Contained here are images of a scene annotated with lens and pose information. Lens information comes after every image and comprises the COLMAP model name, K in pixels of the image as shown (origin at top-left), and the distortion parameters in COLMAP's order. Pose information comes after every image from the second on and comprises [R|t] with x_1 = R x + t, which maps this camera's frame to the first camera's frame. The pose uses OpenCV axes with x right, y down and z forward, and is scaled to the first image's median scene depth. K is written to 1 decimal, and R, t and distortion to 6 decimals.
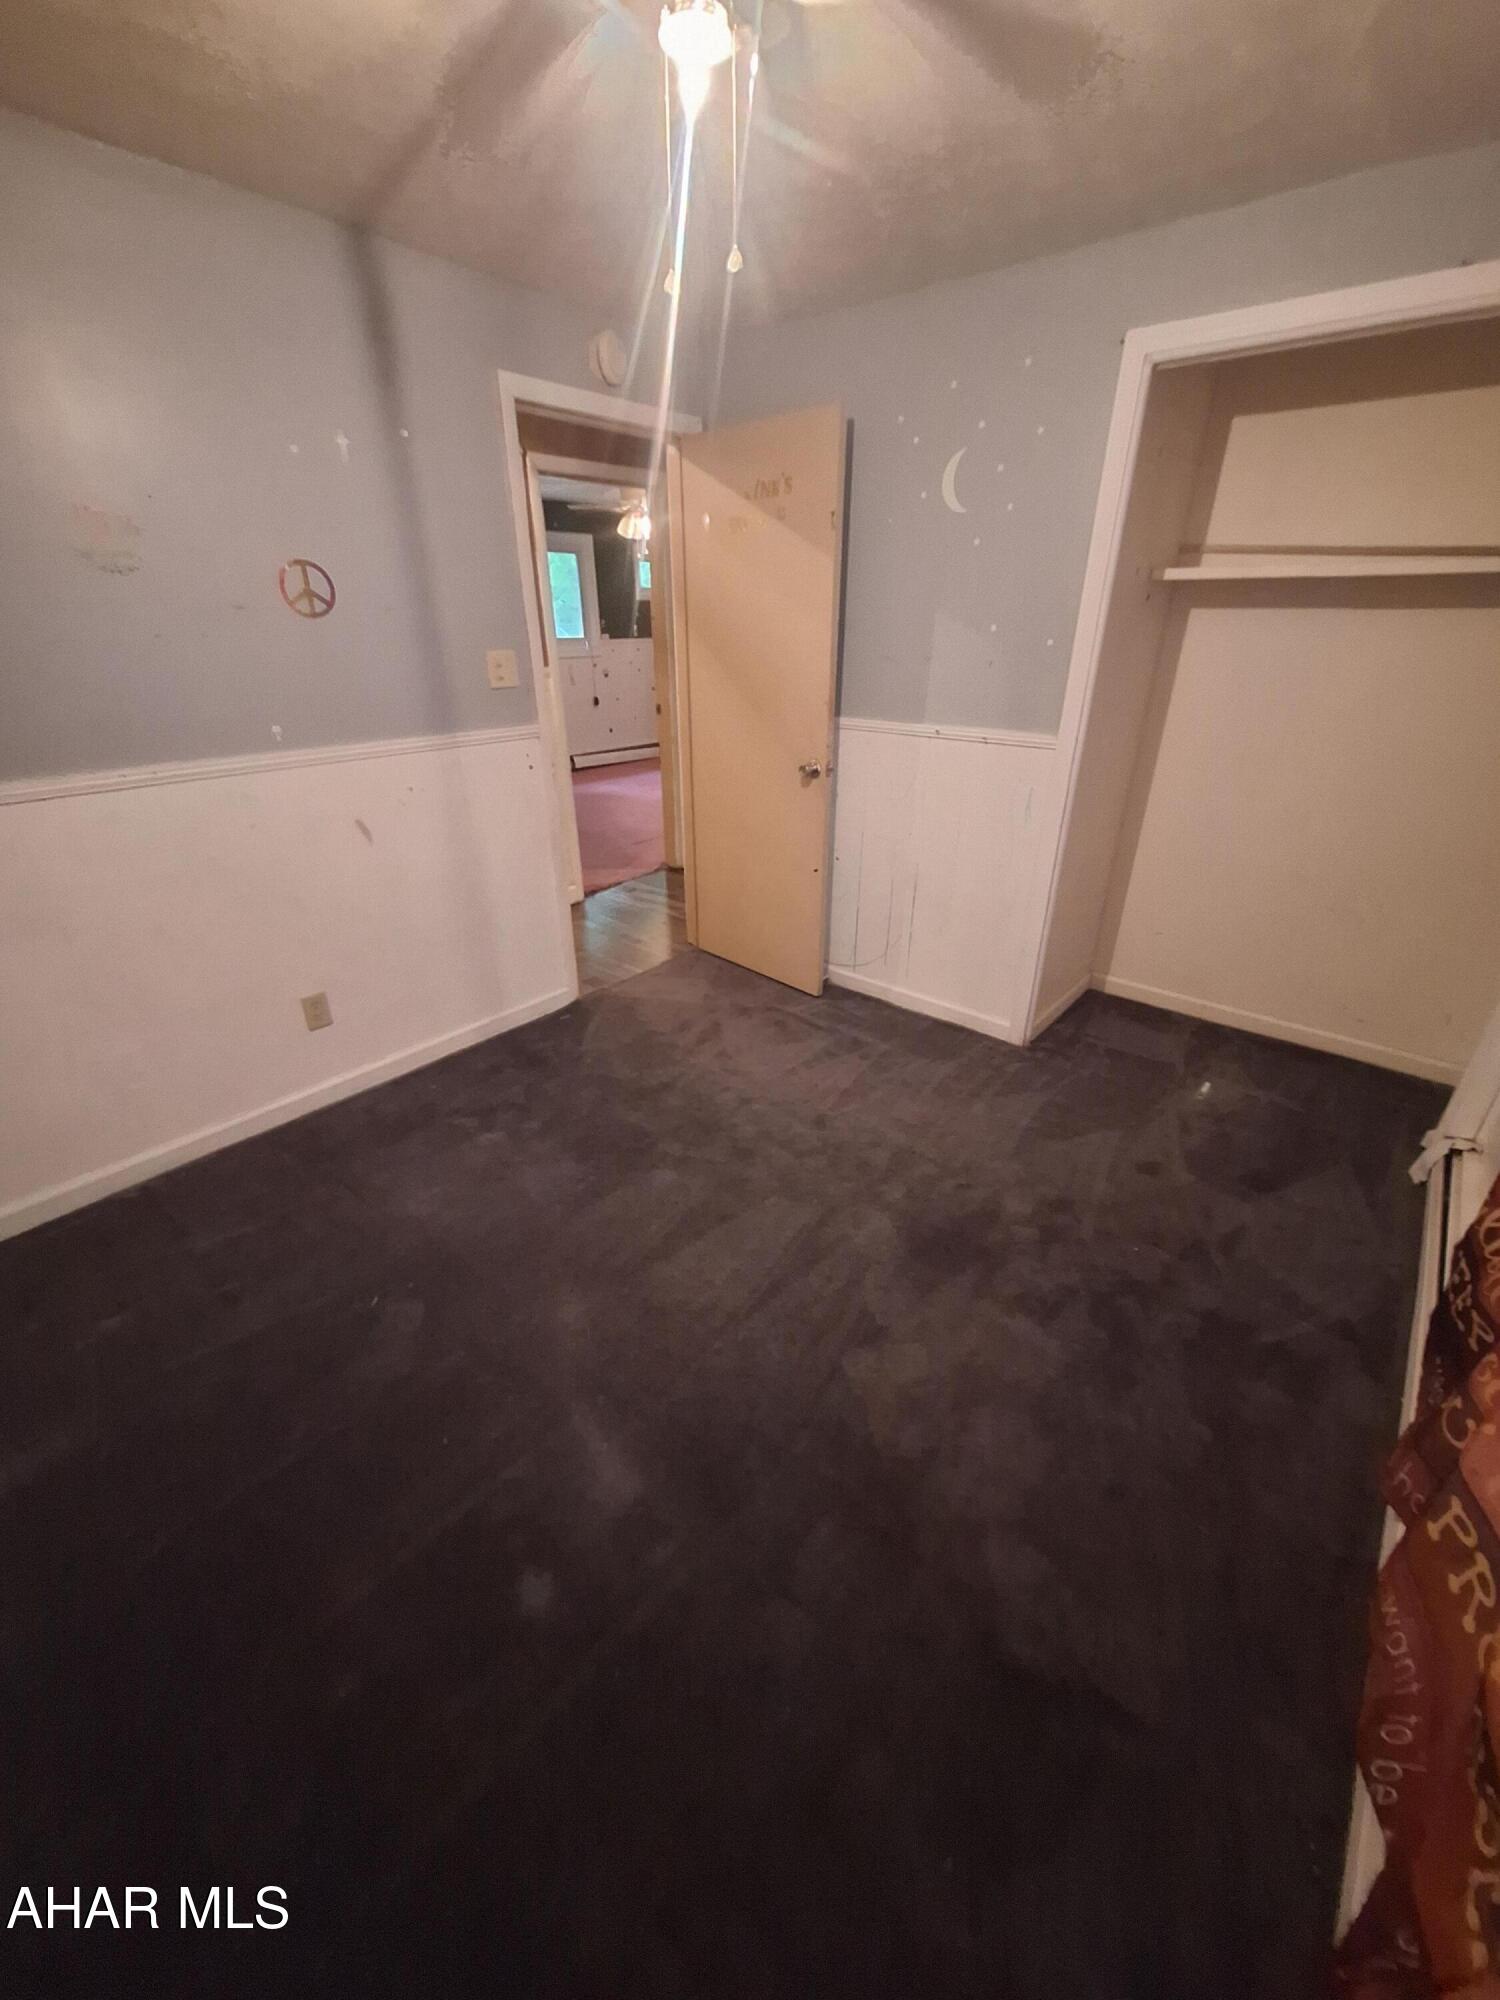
lens RADIAL K [[784.9, 0, 753.7], [0, 784.9, 1005.8], [0, 0, 1]] dist [-0.001018, -0.000425]
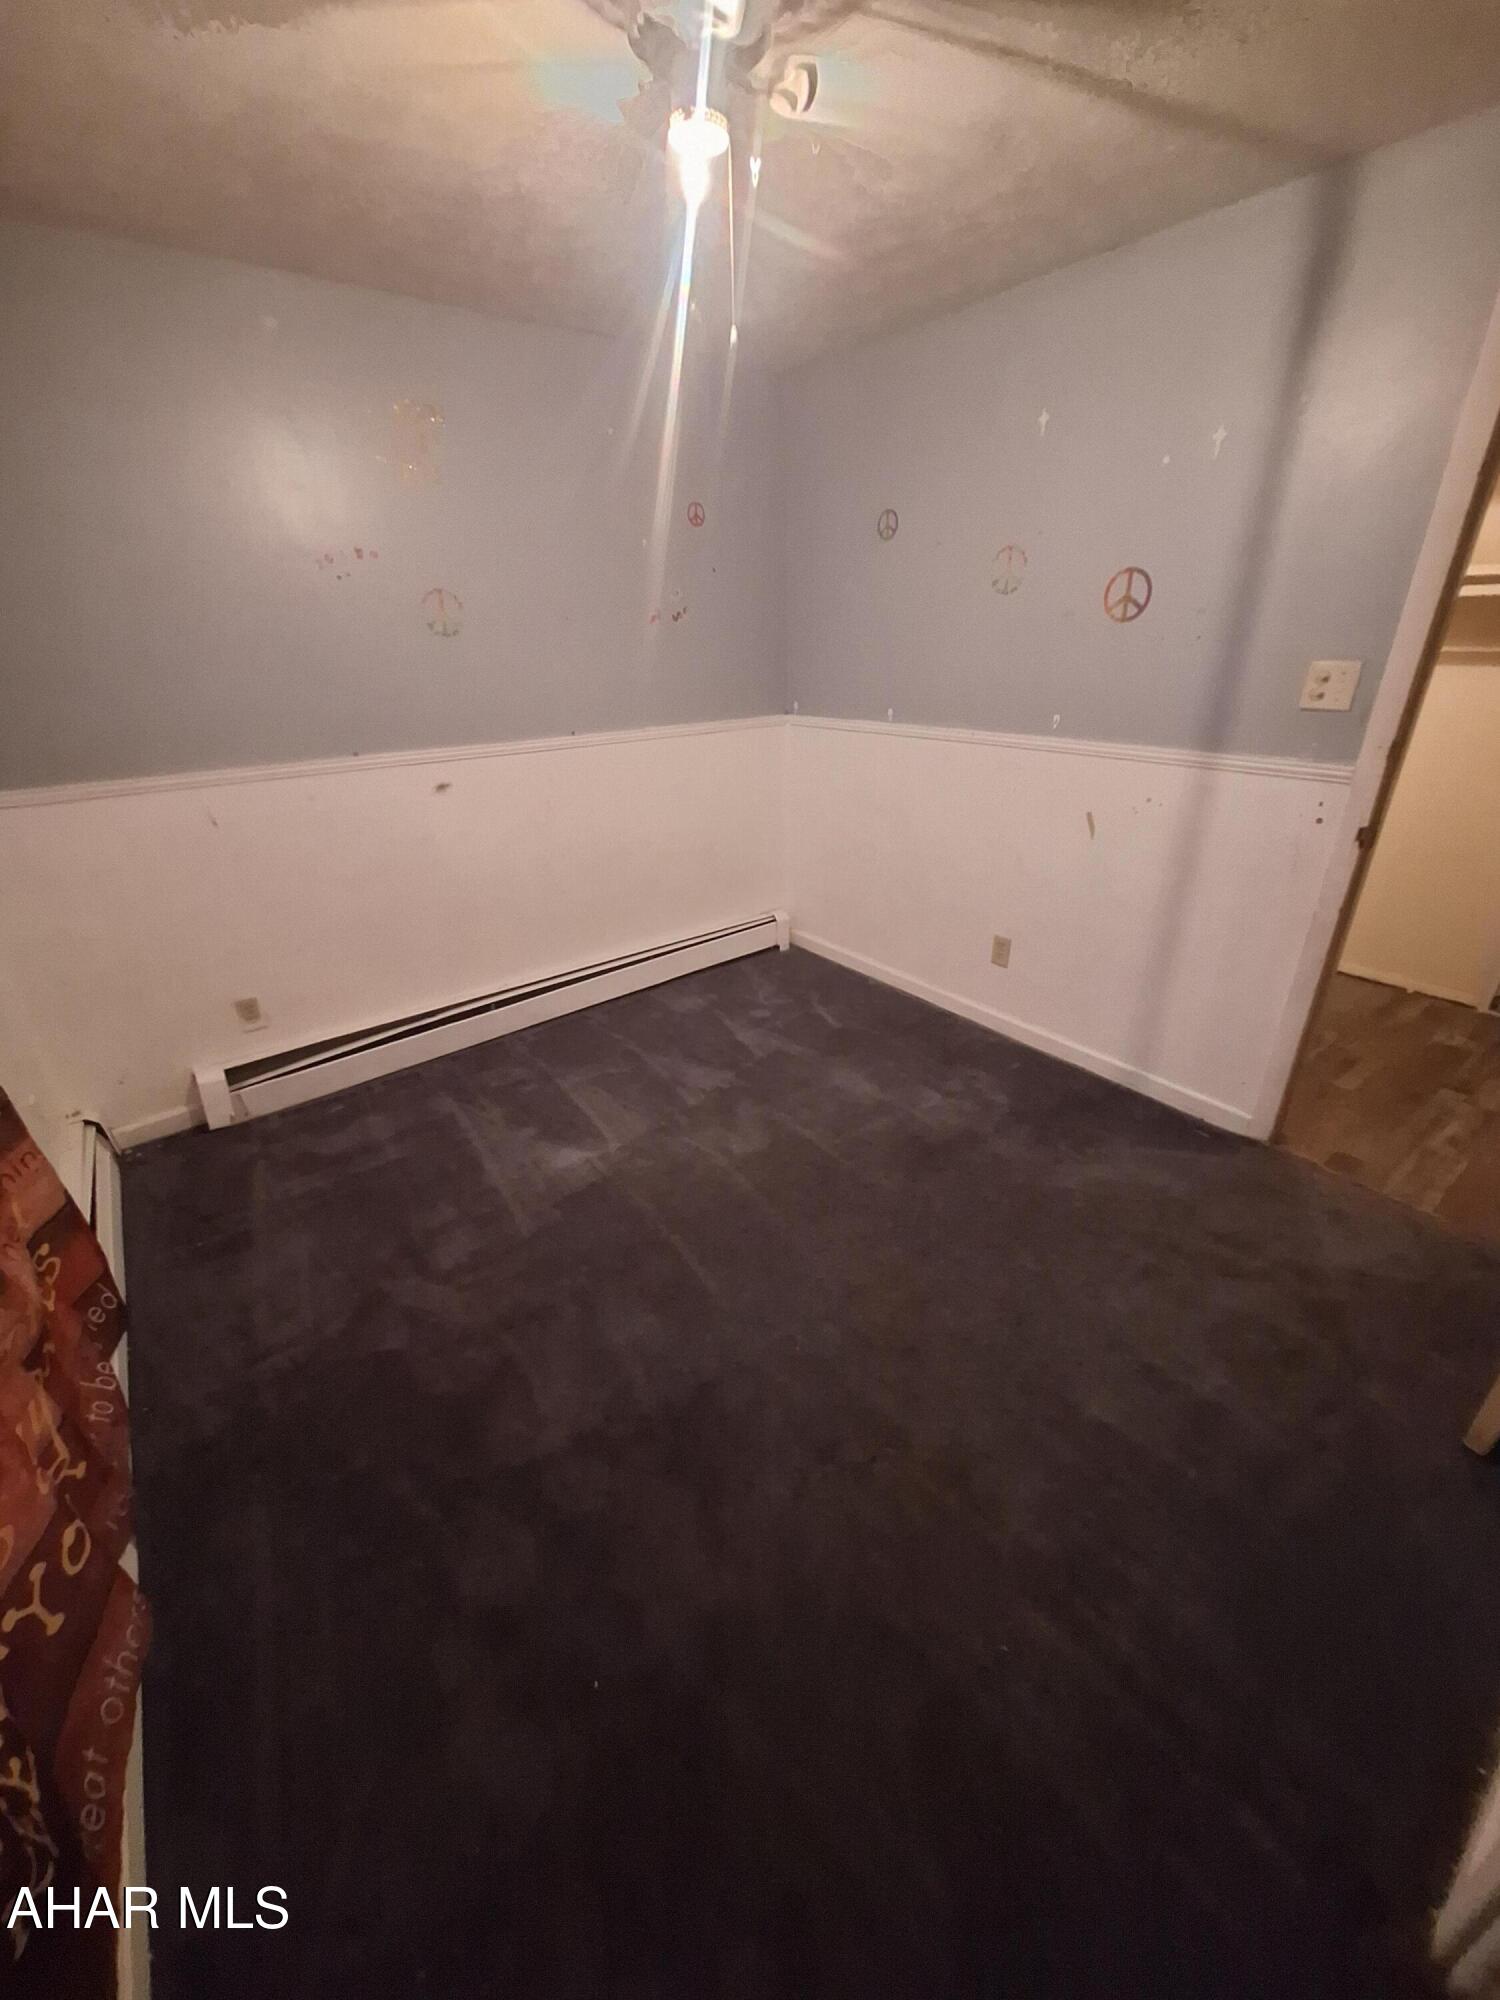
lens RADIAL K [[784.9, 0, 764.5], [0, 784.9, 1010.1], [0, 0, 1]] dist [-0.001018, -0.000425]
pose [[-0.209395, 0.413479, -0.886109, 0.611525], [-0.427664, 0.776206, 0.463257, -0.319931], [0.879350, 0.475961, 0.014297, 0.697095]]
